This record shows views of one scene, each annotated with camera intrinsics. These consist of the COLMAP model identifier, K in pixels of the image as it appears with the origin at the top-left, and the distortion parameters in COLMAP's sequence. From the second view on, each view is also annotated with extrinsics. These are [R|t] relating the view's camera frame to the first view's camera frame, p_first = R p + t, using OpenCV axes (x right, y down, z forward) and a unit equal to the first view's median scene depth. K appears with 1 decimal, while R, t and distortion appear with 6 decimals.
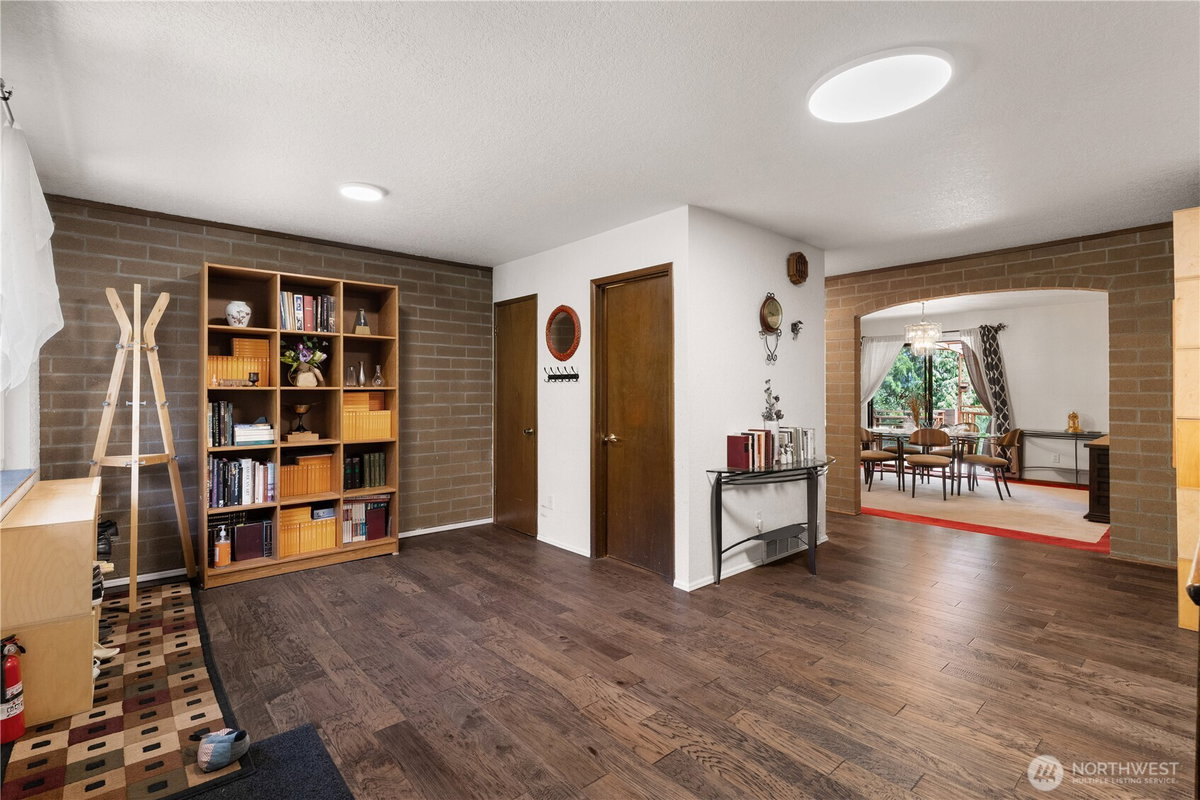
lens RADIAL K [[557.9, 0, 594.9], [0, 557.9, 396.6], [0, 0, 1]] dist [0.009170, 0.000723]
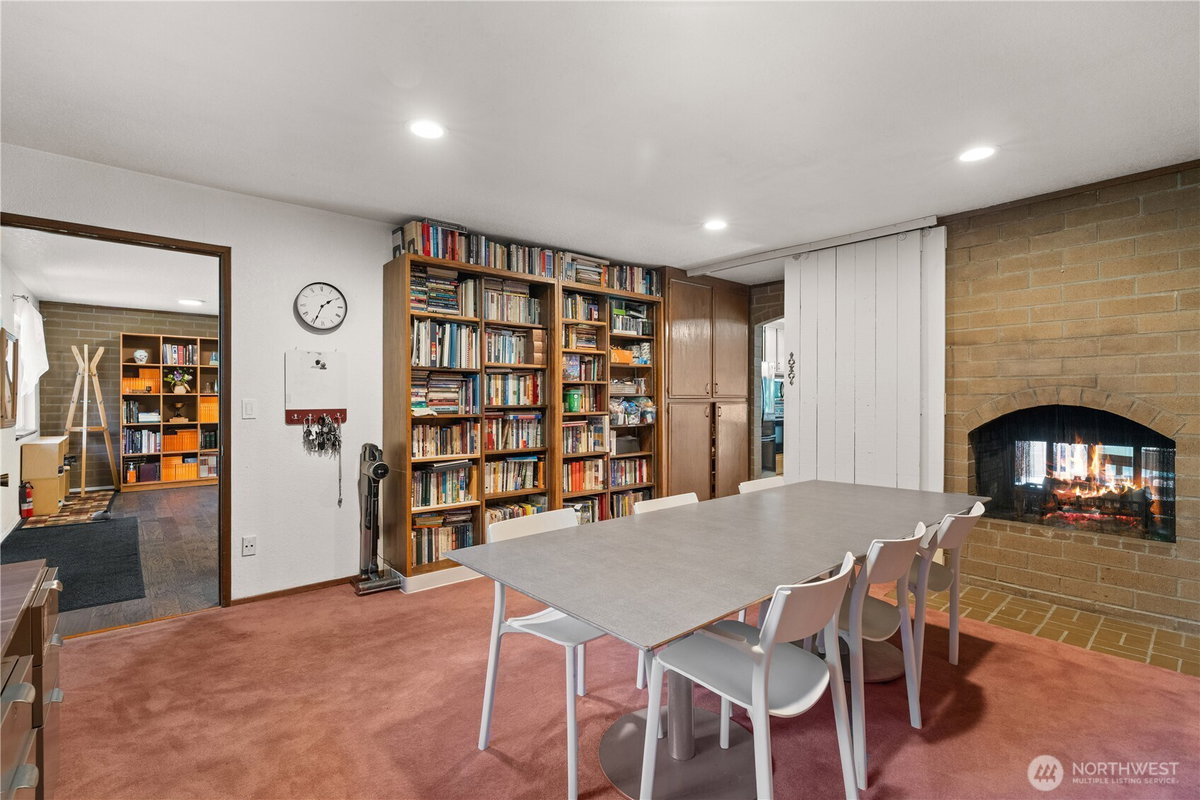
lens RADIAL K [[543.8, 0, 599.7], [0, 543.8, 404.7], [0, 0, 1]] dist [-0.000492, -0.000848]
pose [[0.999904, 0.002398, 0.013660, 0.943671], [-0.002500, 0.999969, 0.007502, 0.003668], [-0.013641, -0.007535, 0.999879, -0.924592]]
